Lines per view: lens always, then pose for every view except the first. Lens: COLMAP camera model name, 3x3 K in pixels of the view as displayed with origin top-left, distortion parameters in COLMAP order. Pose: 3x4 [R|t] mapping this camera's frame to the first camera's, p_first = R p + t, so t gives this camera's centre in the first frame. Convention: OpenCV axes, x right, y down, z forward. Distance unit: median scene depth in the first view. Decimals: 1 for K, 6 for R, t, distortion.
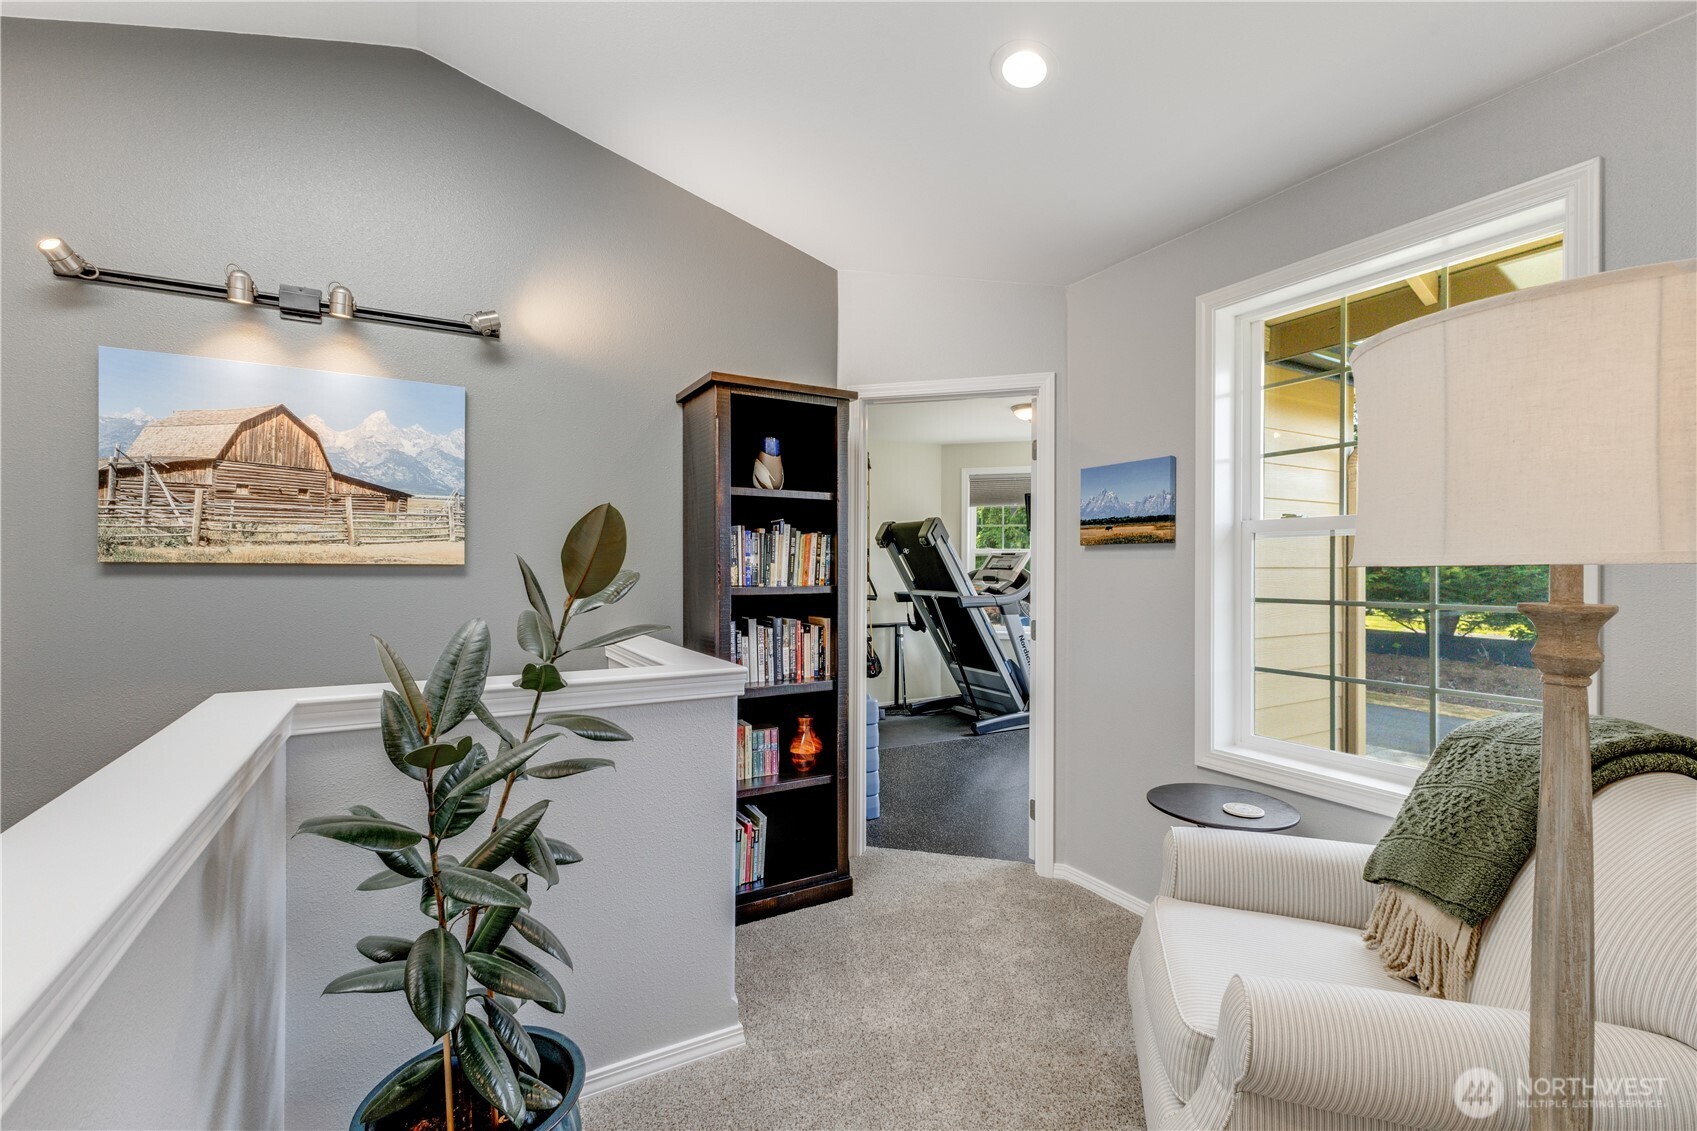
lens RADIAL K [[736.2, 0, 857.2], [0, 736.2, 556.1], [0, 0, 1]] dist [0.006363, -0.001371]
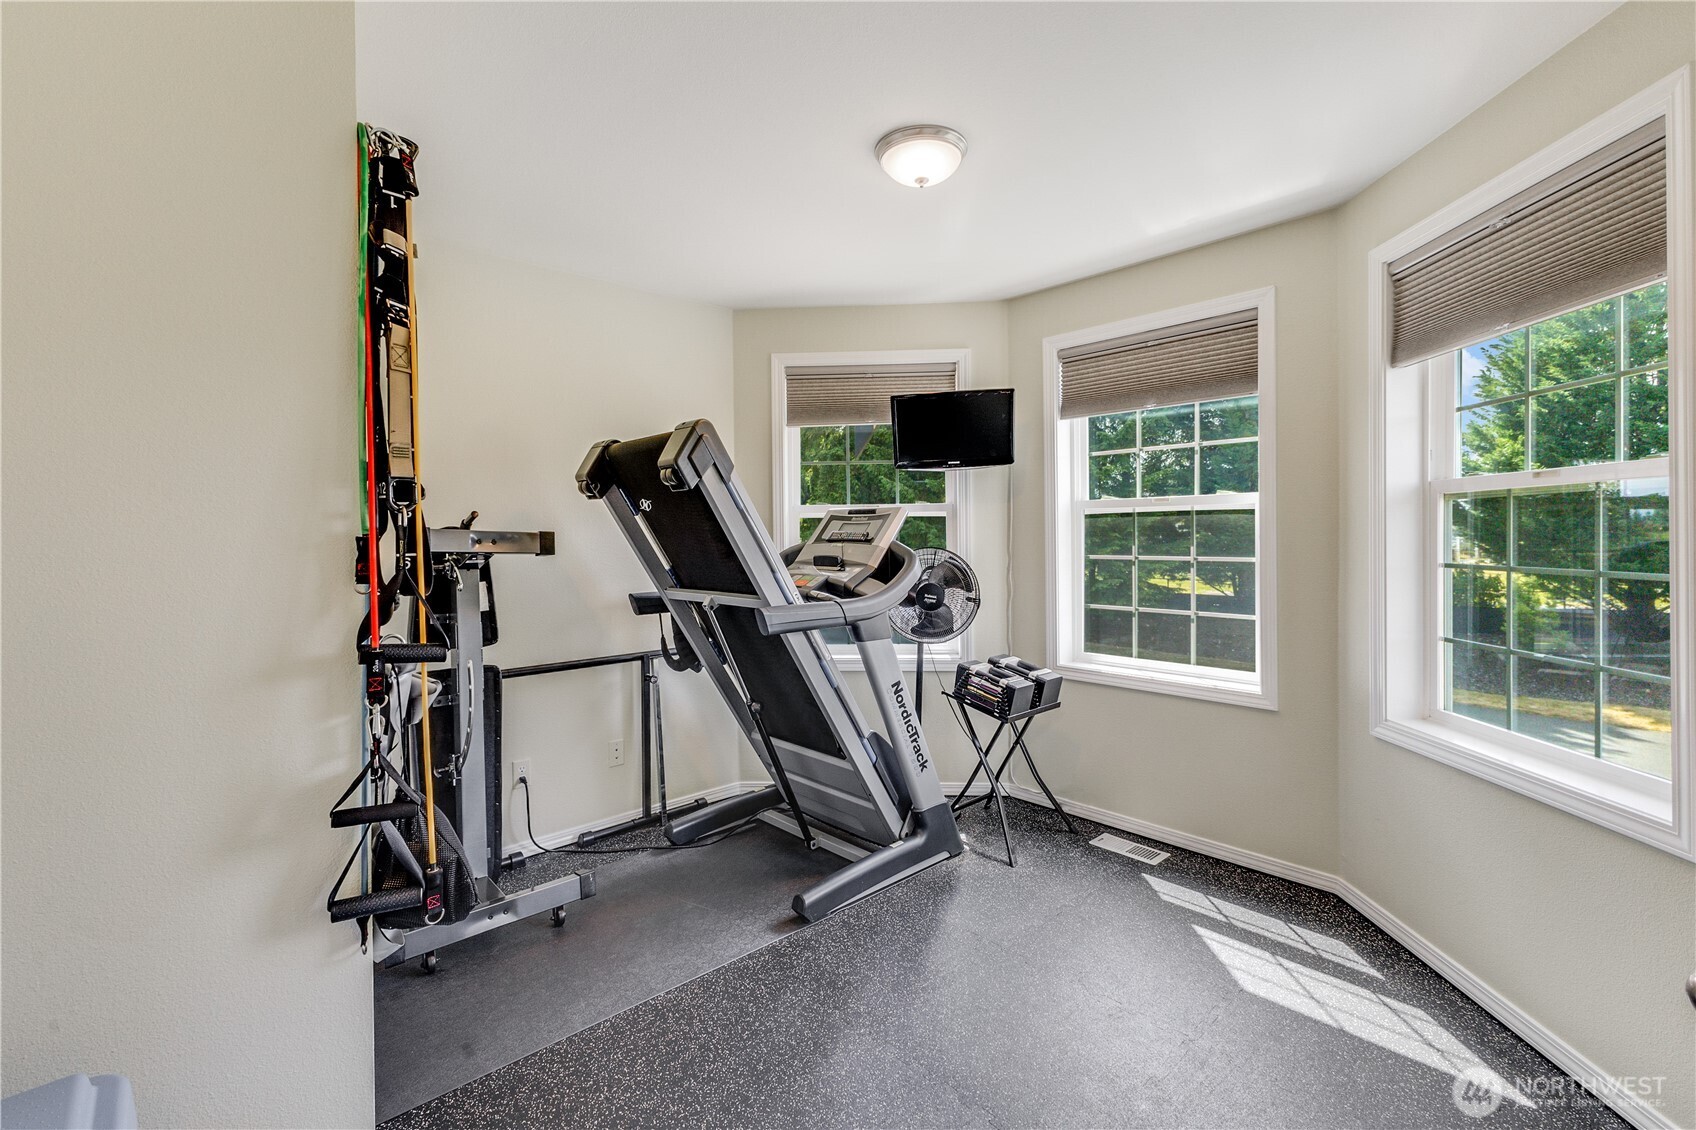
lens RADIAL K [[735.8, 0, 847.3], [0, 735.8, 548.5], [0, 0, 1]] dist [0.006363, -0.001371]
pose [[0.976505, -0.018330, 0.214714, 0.088816], [0.012758, 0.999546, 0.027309, 0.008911], [-0.215117, -0.023928, 0.976295, 0.523884]]
